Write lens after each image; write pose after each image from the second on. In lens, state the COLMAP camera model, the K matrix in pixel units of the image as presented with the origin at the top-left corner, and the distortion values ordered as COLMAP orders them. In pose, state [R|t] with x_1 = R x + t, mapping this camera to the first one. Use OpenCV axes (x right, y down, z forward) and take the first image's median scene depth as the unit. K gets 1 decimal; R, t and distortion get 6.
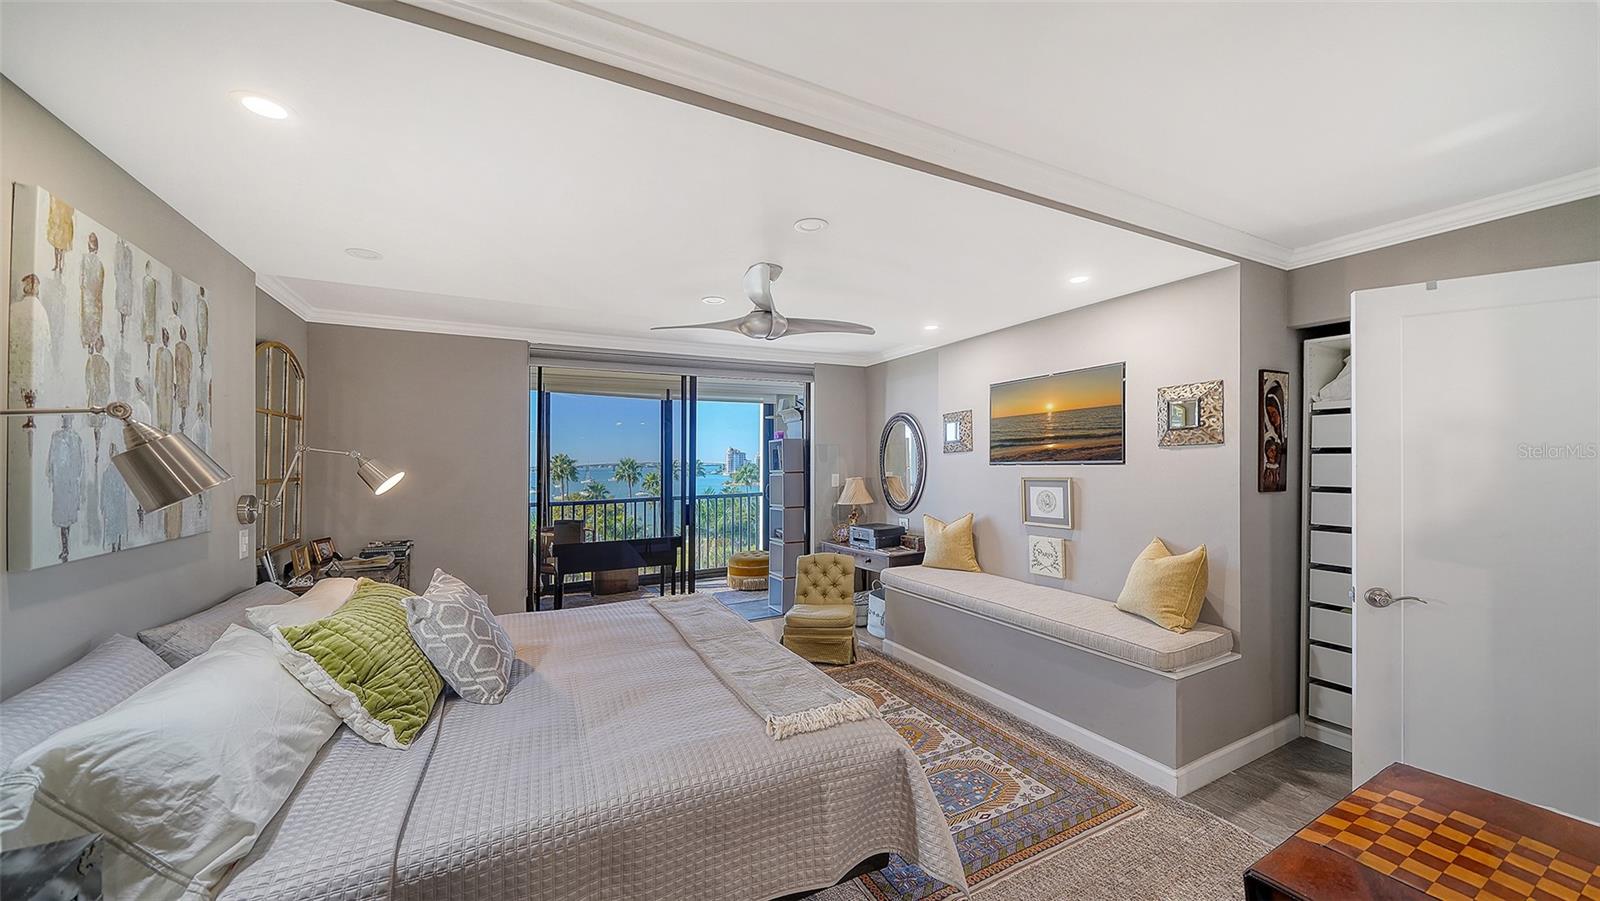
lens RADIAL K [[562.1, 0, 812.9], [0, 562.1, 455.6], [0, 0, 1]] dist [-0.001785, -0.000091]
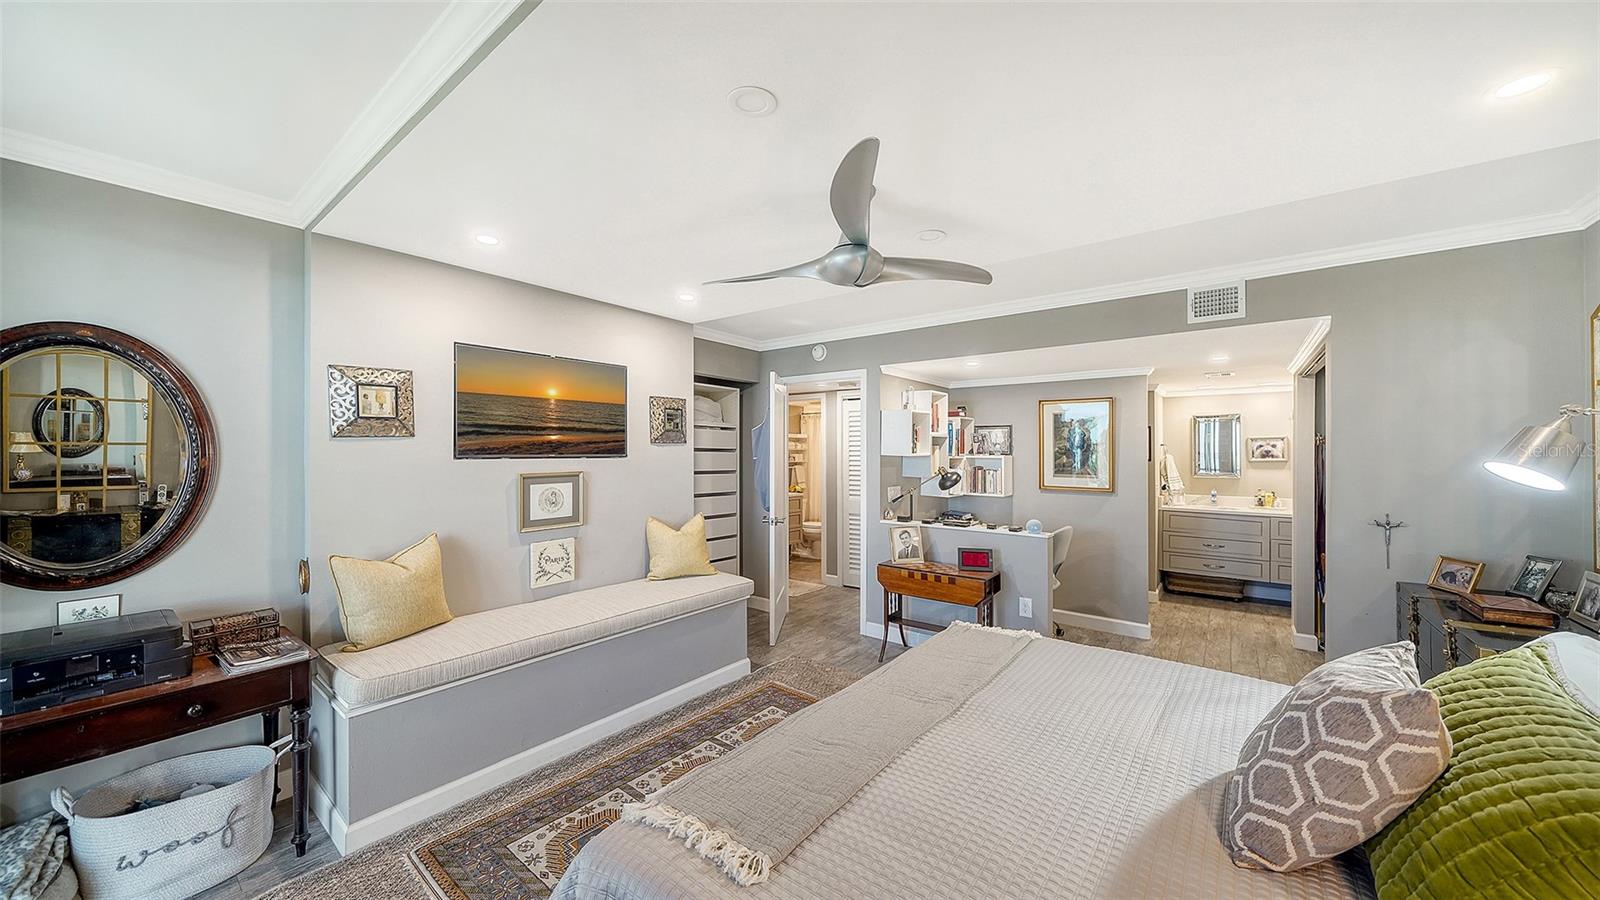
lens RADIAL K [[549.4, 0, 810.0], [0, 549.4, 448.7], [0, 0, 1]] dist [-0.000687, -0.000086]
pose [[-0.402198, 0.015911, 0.915414, -0.587566], [-0.010498, 0.999703, -0.021989, 0.017291], [-0.915492, -0.018454, -0.401912, 1.073038]]
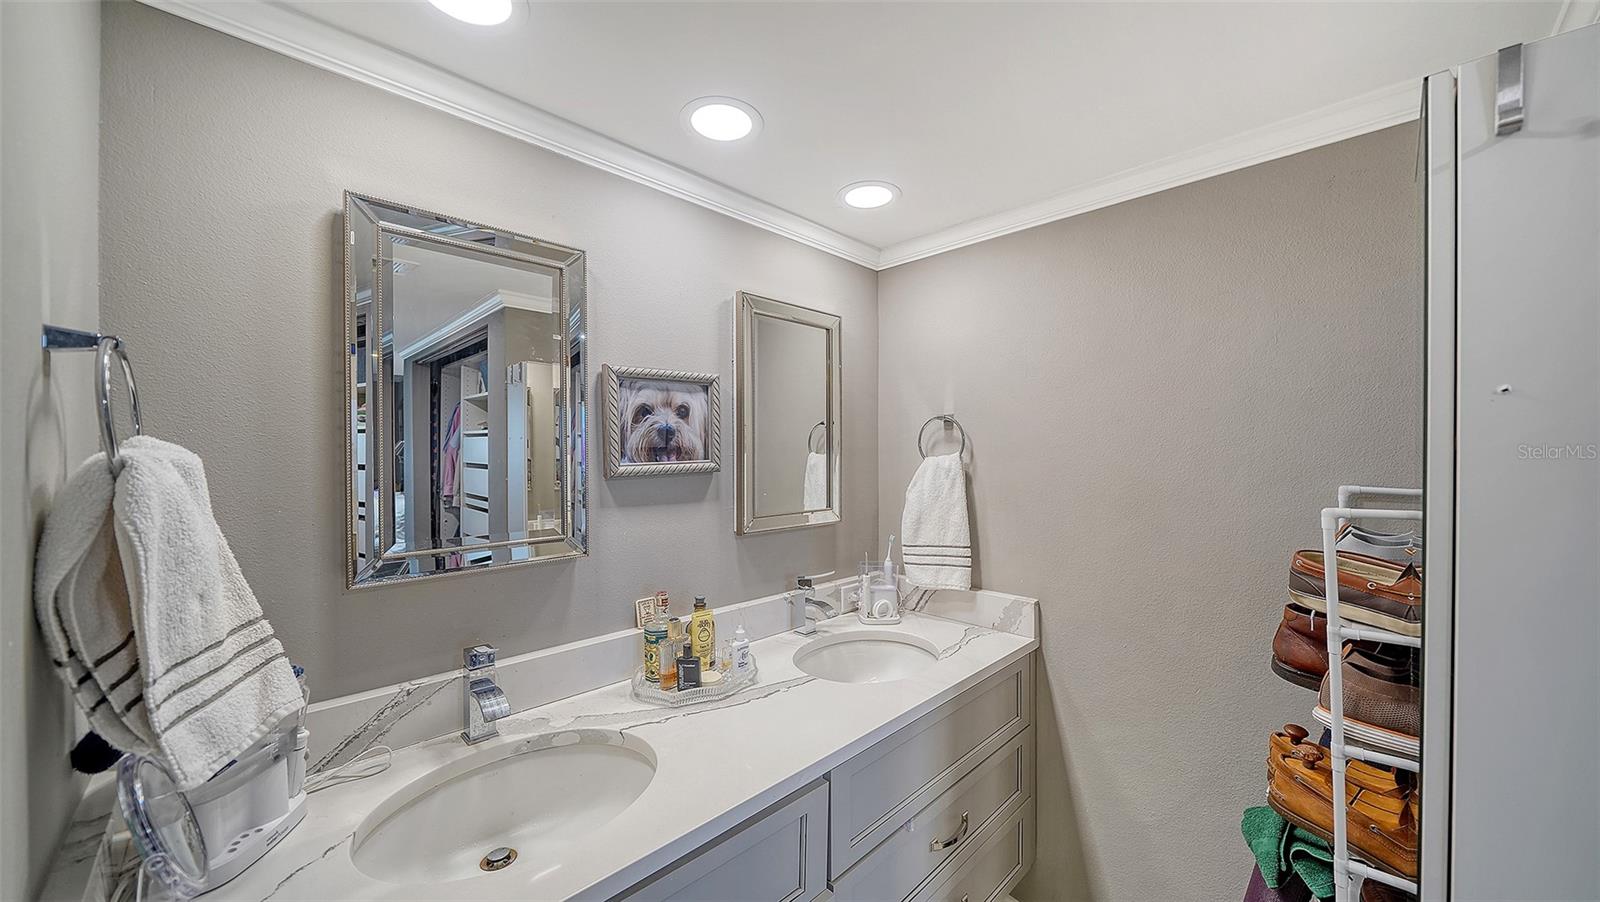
lens RADIAL K [[562.2, 0, 800.0], [0, 562.2, 451.0], [0, 0, 1]] dist [-0.002886, -0.000255]
pose [[-0.957759, 0.013207, -0.287269, 0.454963], [0.016486, 0.999824, -0.009000, -0.008022], [0.287100, -0.013356, -0.957808, -0.519991]]
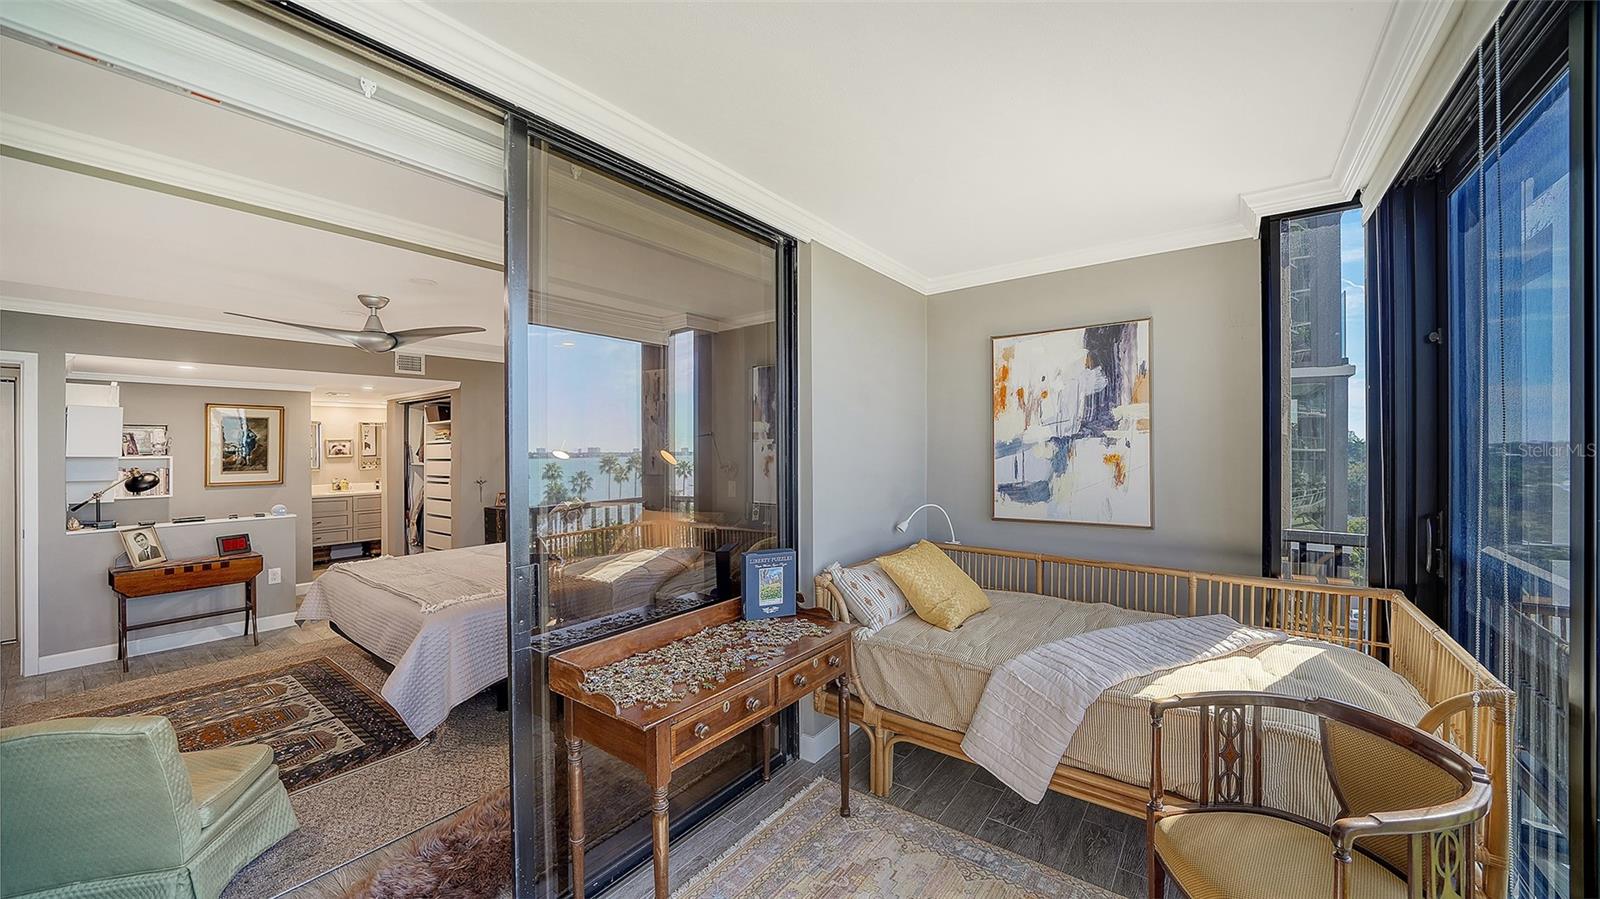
lens RADIAL K [[576.4, 0, 789.3], [0, 576.4, 447.4], [0, 0, 1]] dist [-0.000752, -0.000037]
pose [[-0.909997, 0.022545, -0.414001, -0.313203], [0.028006, 0.999582, -0.007125, 0.033525], [0.413667, -0.018079, -0.910249, 2.120739]]
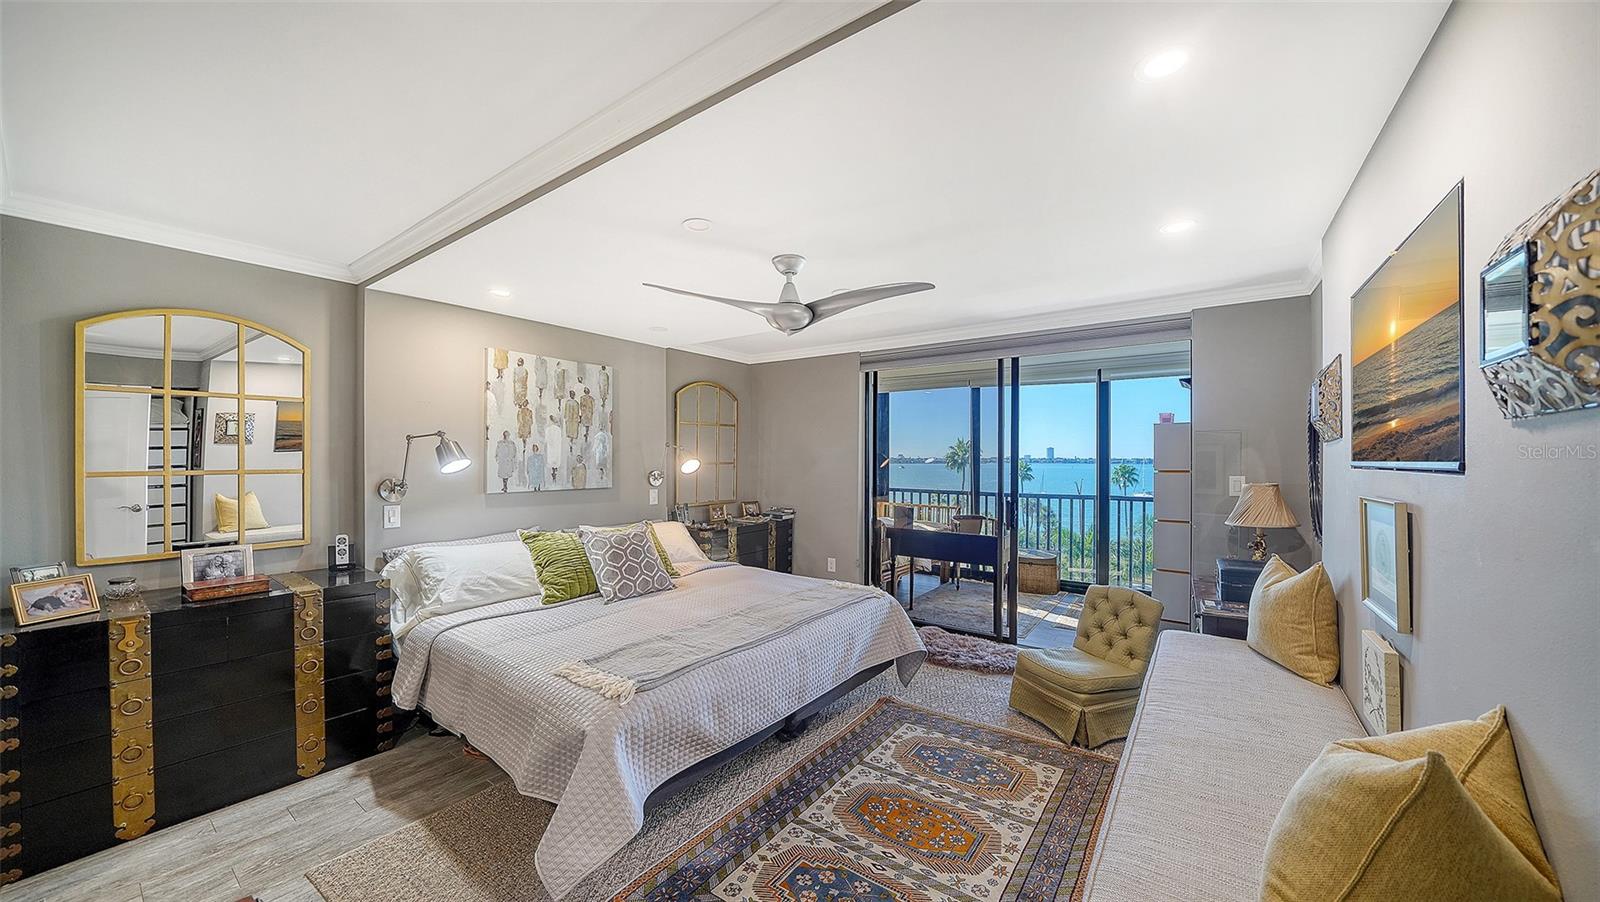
lens RADIAL K [[560.0, 0, 806.7], [0, 560.0, 457.5], [0, 0, 1]] dist [-0.029860, -0.000046]
pose [[0.436619, 0.013398, -0.899547, 0.646744], [0.004103, 0.999849, 0.016883, -0.001371], [0.899637, -0.011063, 0.436498, 0.485052]]
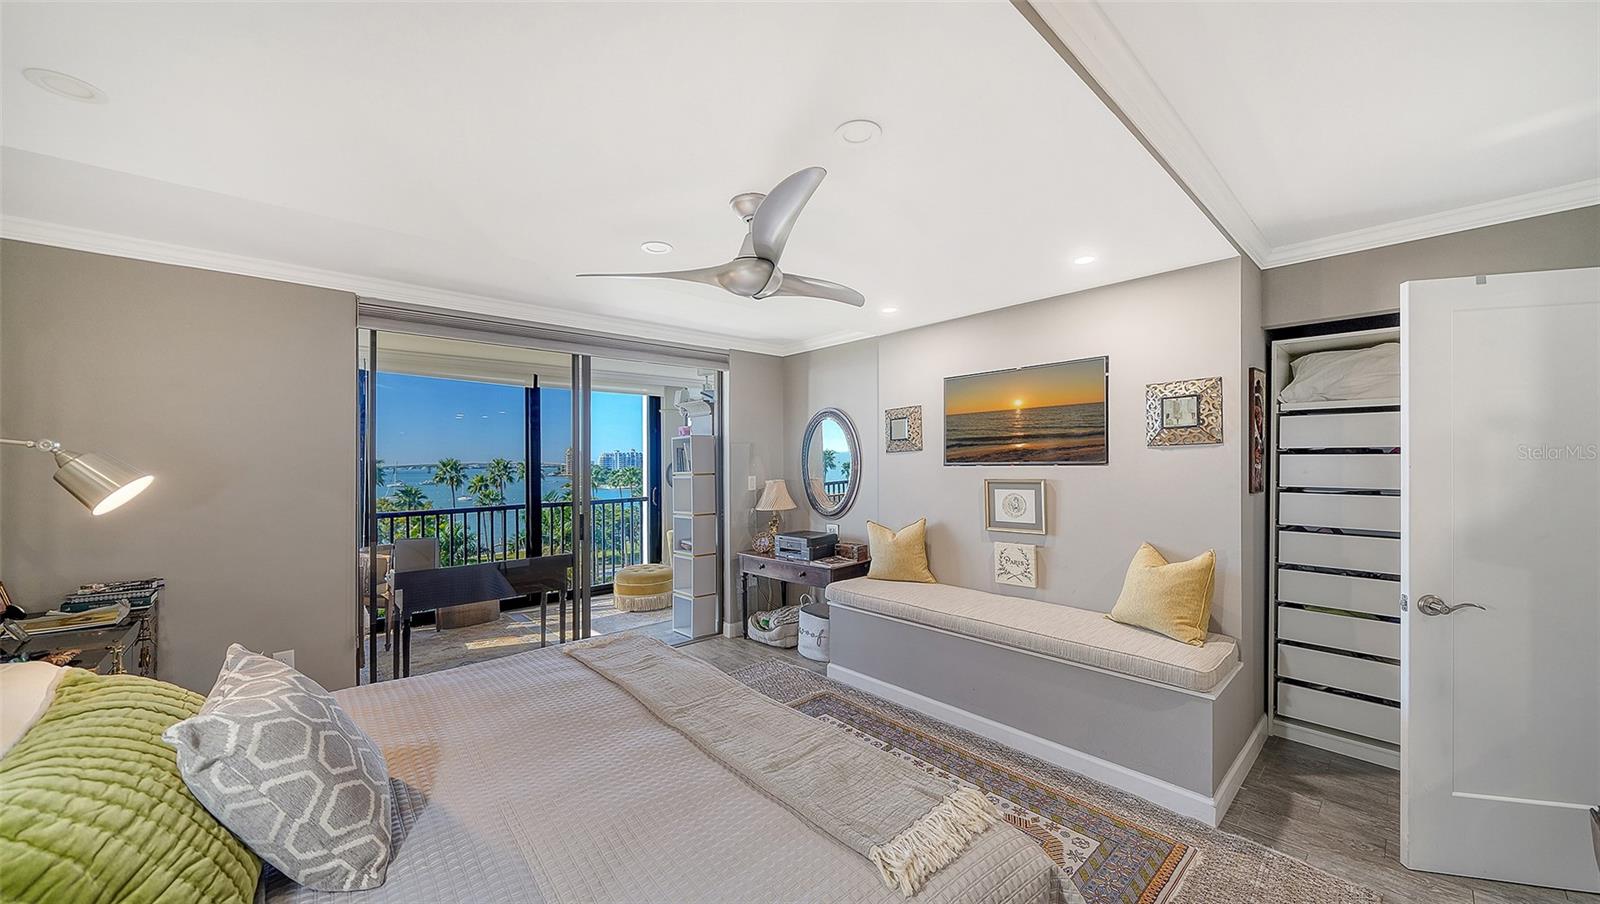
lens RADIAL K [[561.4, 0, 801.2], [0, 561.4, 465.4], [0, 0, 1]] dist [-0.000084, -0.001699]
pose [[0.969894, 0.000967, 0.243524, -0.166444], [-0.004592, 0.999887, 0.014315, 0.004843], [-0.243483, -0.015003, 0.969789, 0.207855]]
